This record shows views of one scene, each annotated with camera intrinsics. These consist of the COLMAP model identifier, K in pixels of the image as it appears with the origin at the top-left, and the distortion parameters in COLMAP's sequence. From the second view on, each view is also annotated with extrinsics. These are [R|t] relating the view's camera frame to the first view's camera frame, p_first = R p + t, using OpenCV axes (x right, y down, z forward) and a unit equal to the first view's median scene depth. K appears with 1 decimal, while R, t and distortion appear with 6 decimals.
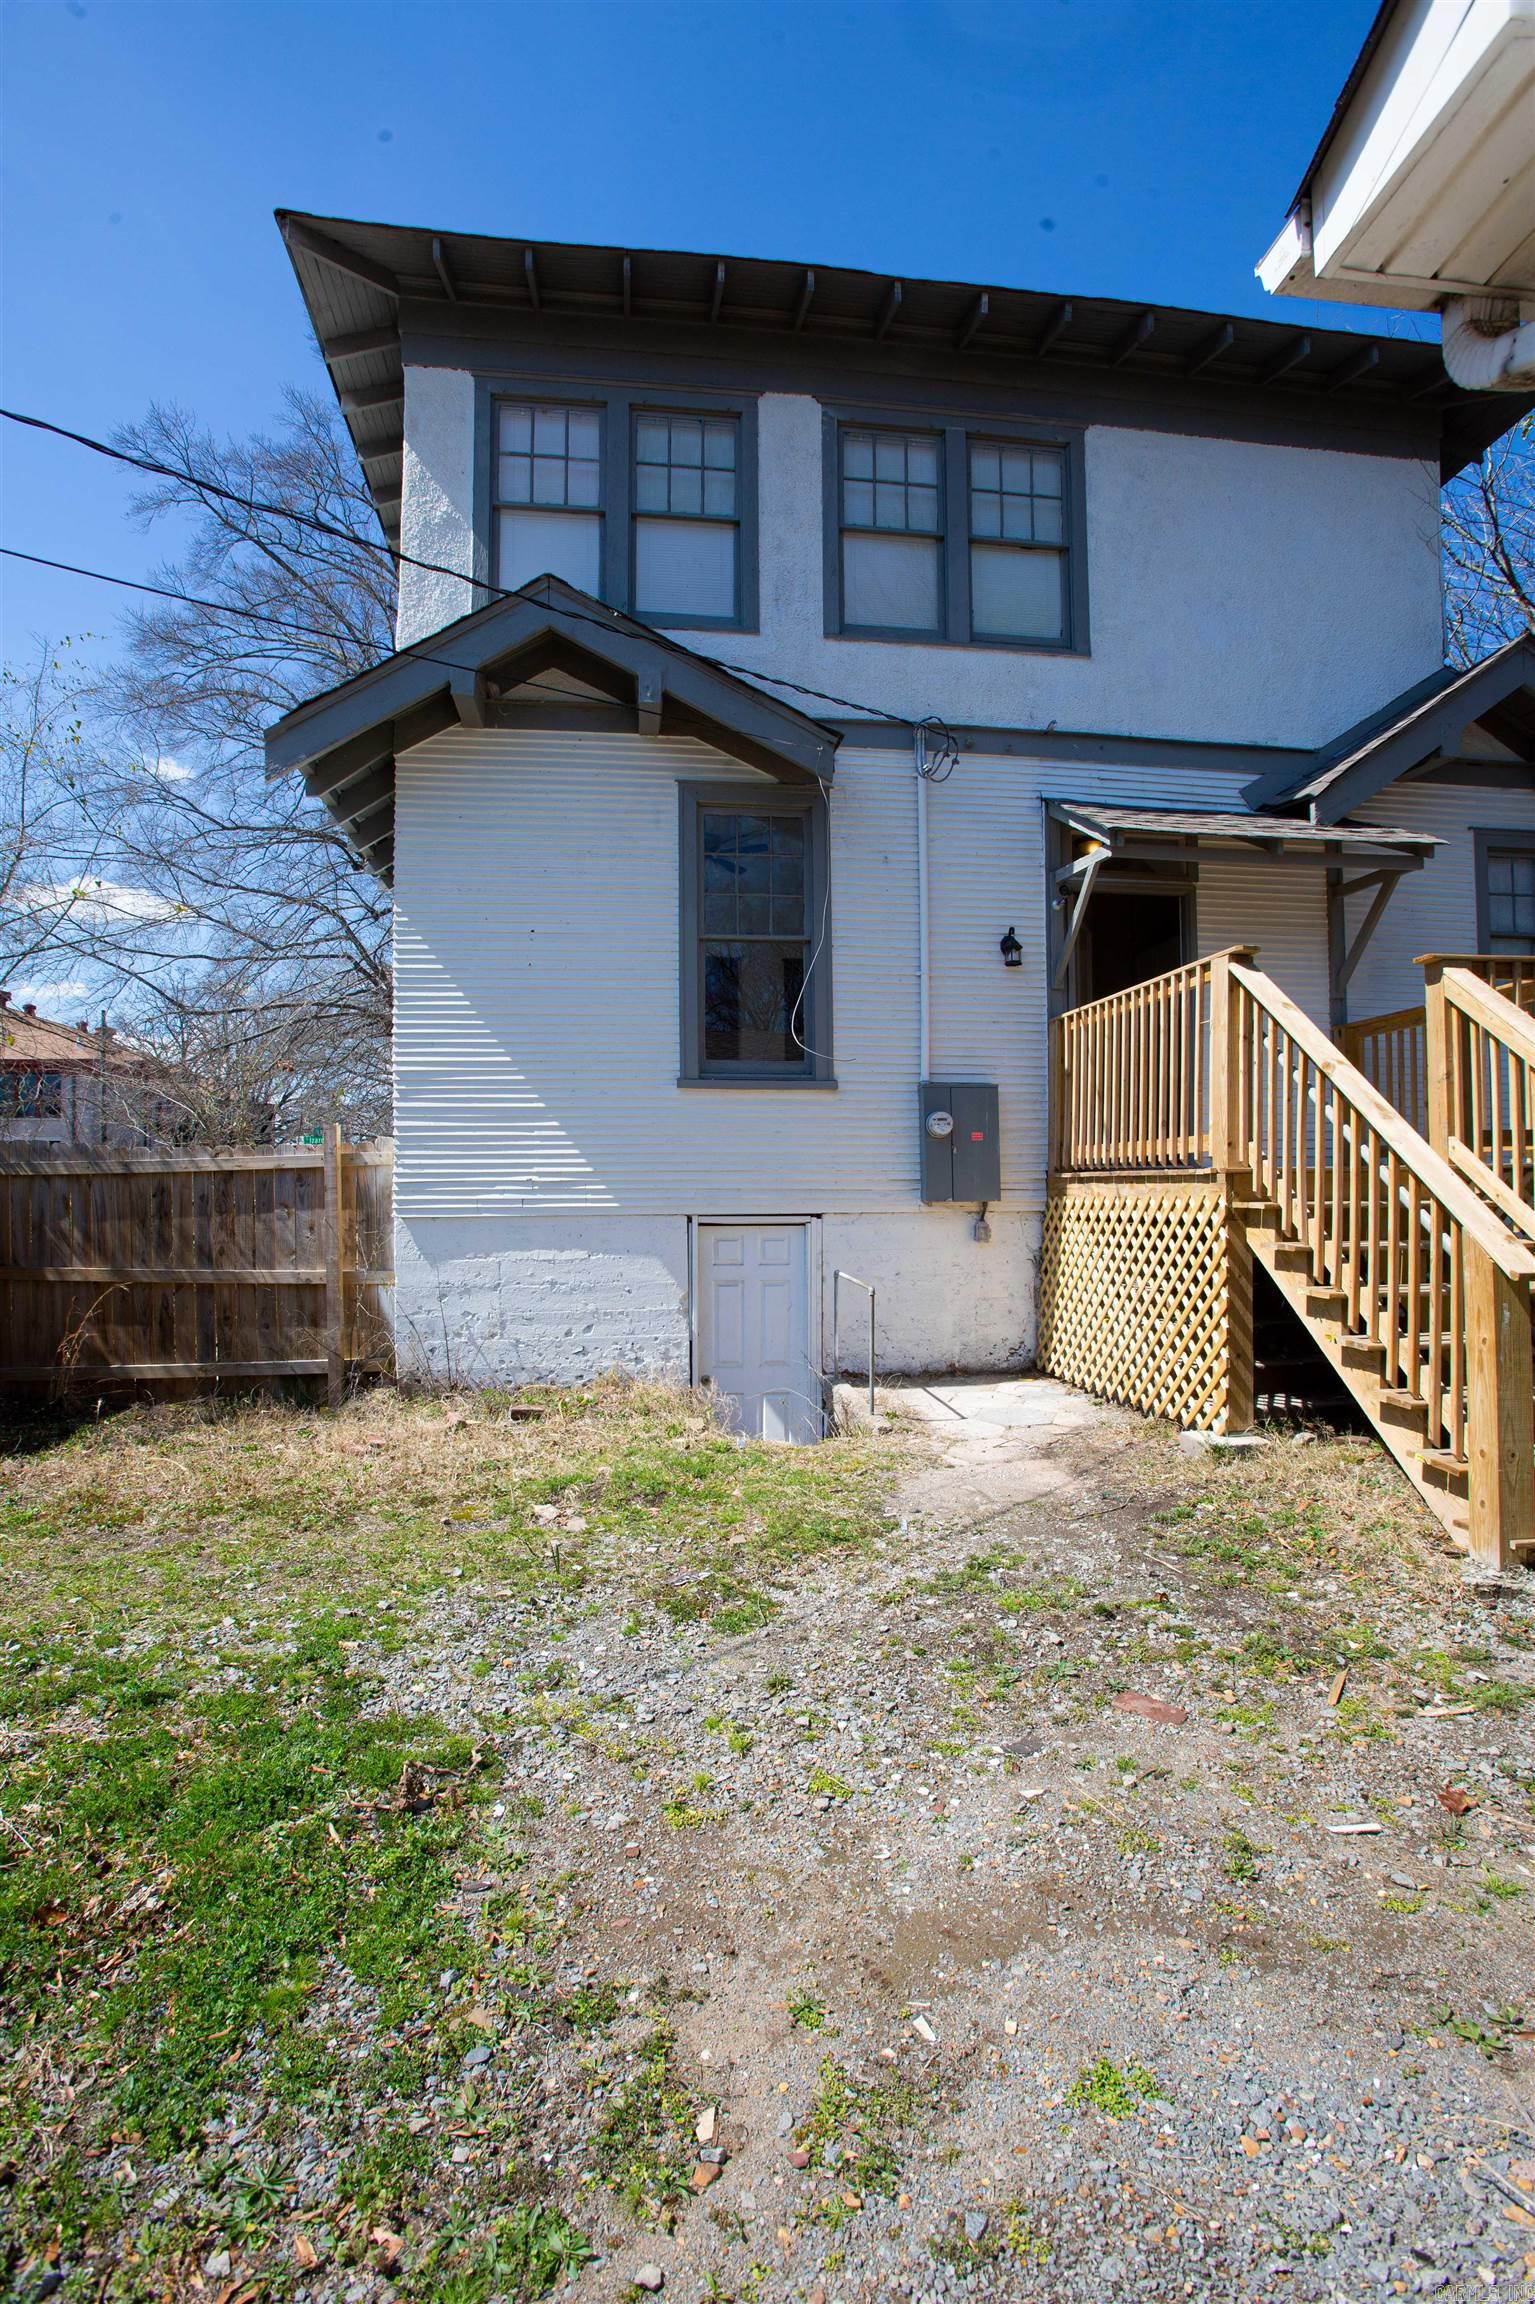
lens RADIAL K [[1084.8, 0, 768.6], [0, 1084.8, 1158.6], [0, 0, 1]] dist [-0.064916, 0.026166]
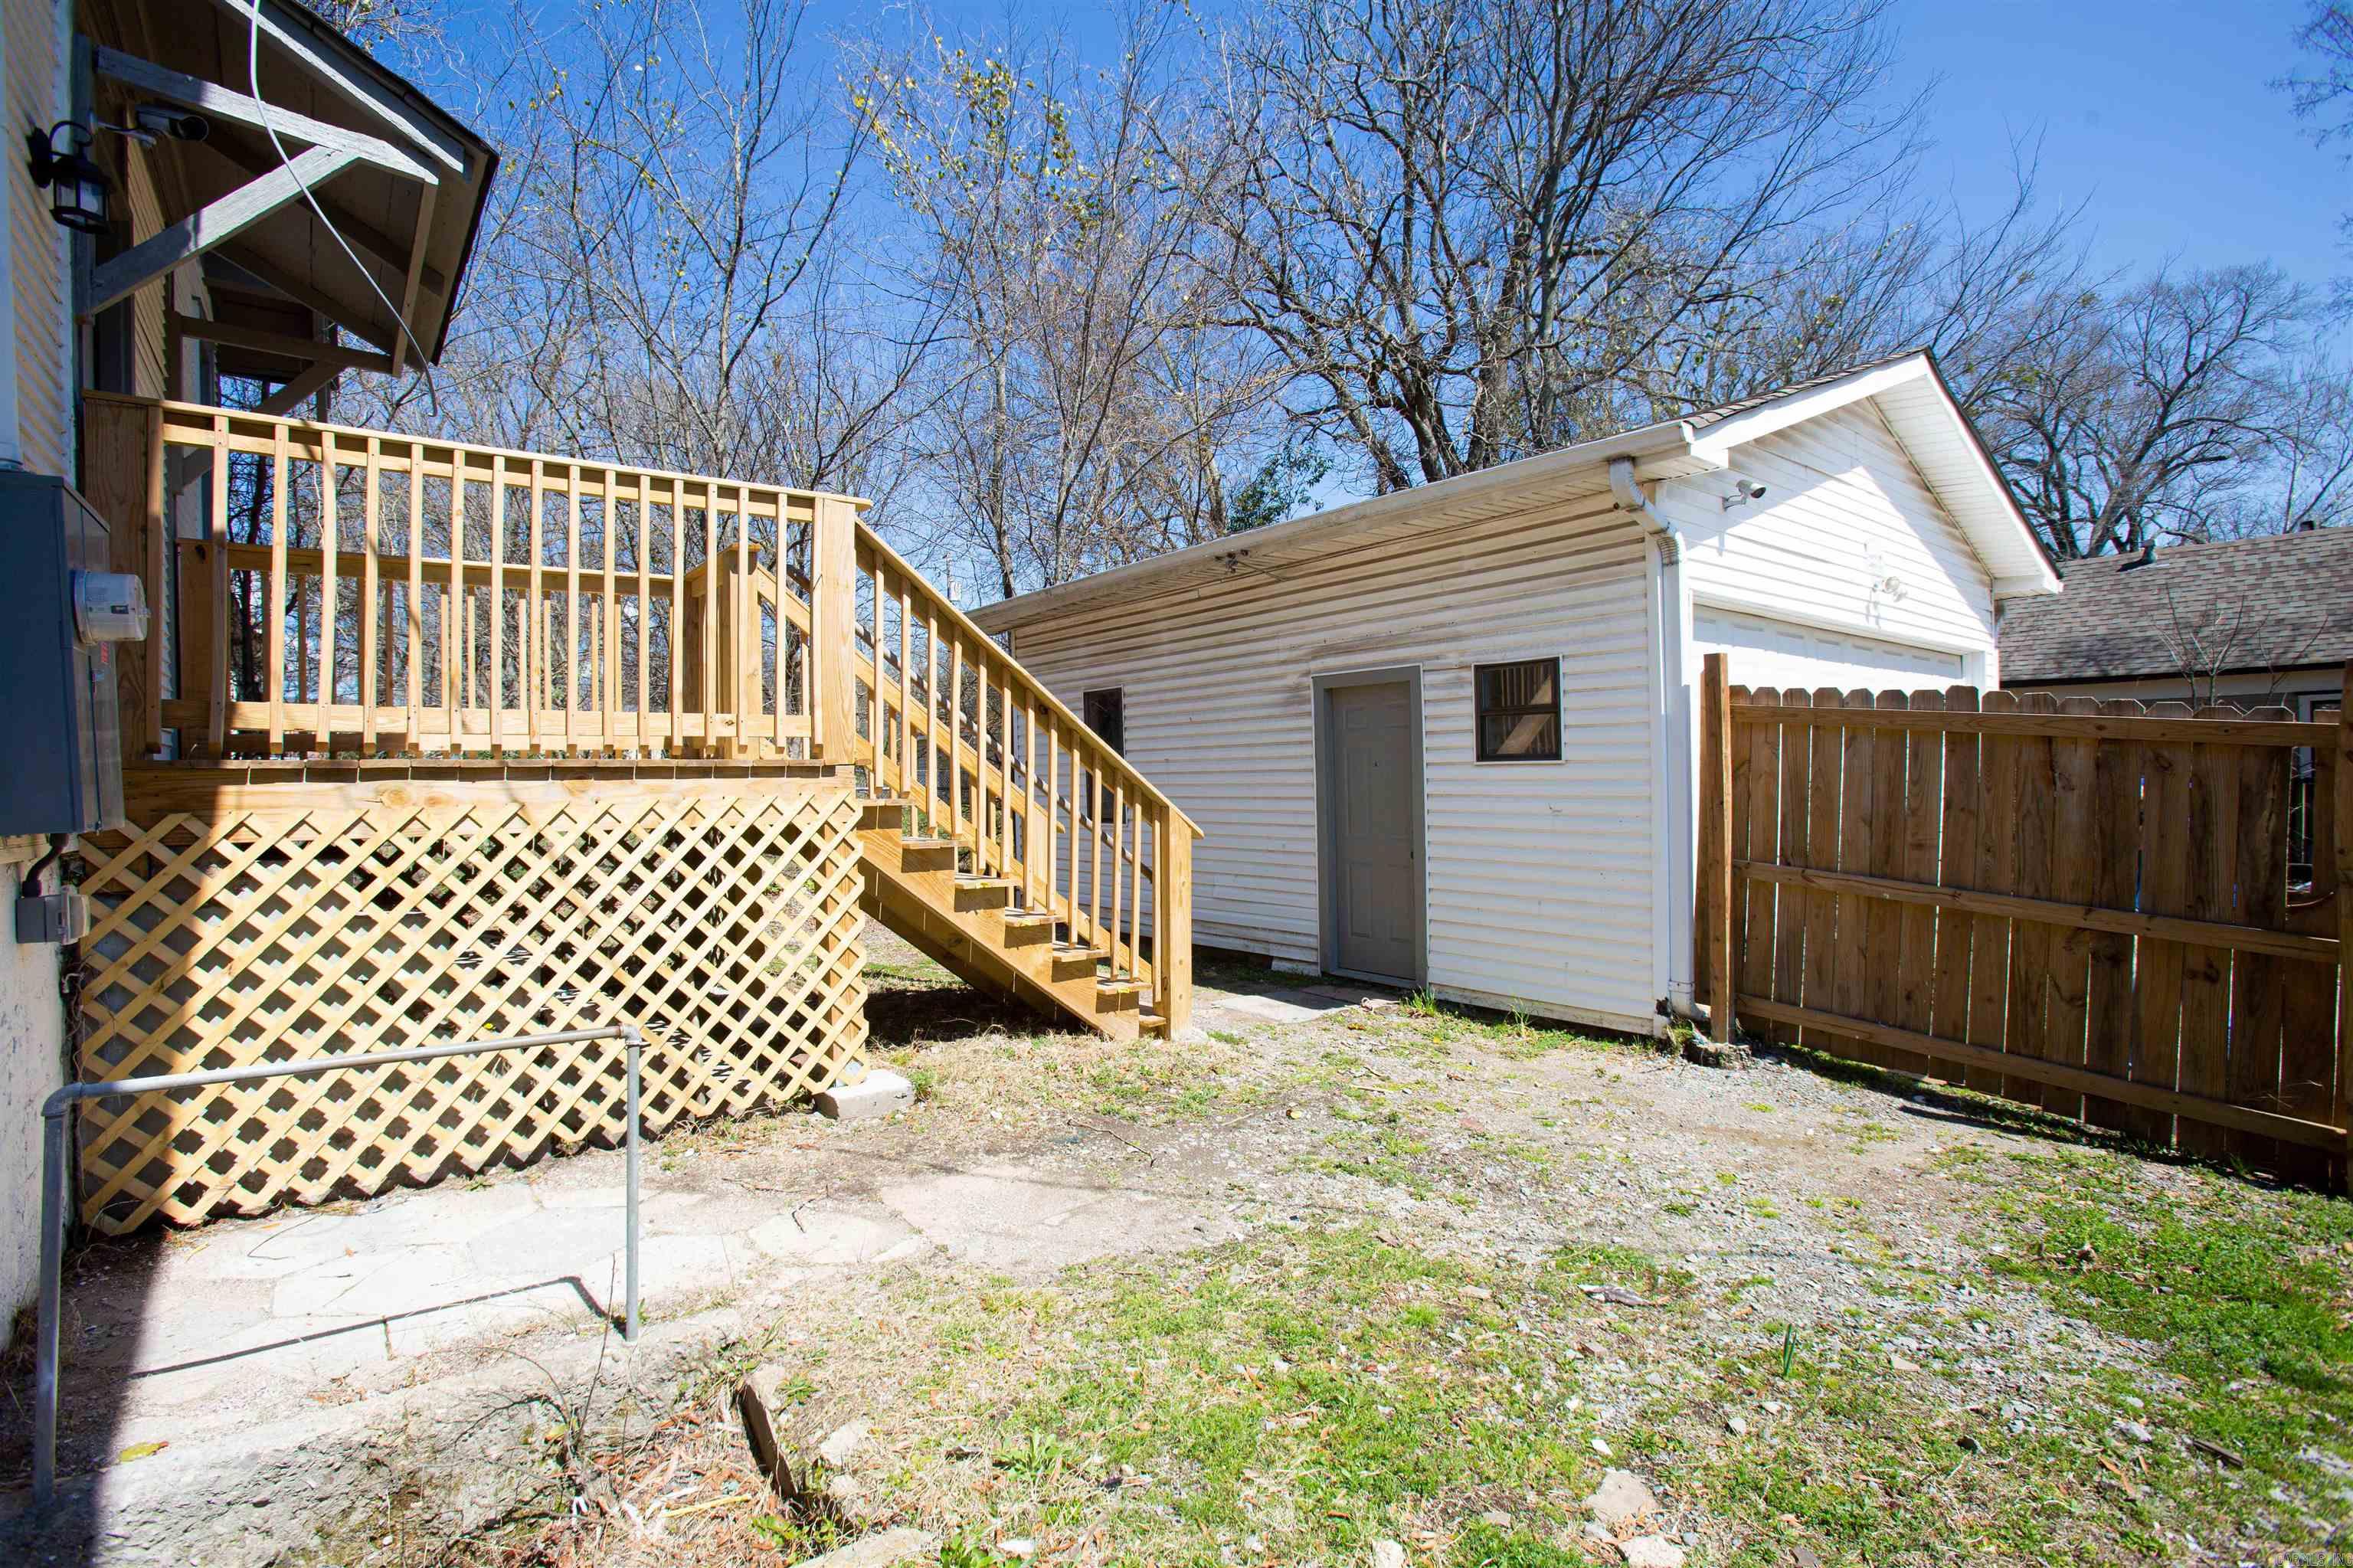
lens RADIAL K [[1107.9, 0, 1120.1], [0, 1107.9, 814.4], [0, 0, 1]] dist [-0.064916, 0.026166]
pose [[-0.491369, -0.009585, 0.870899, -0.402657], [-0.002249, 0.999950, 0.009736, 0.040941], [-0.870948, 0.002825, -0.491366, 1.209976]]
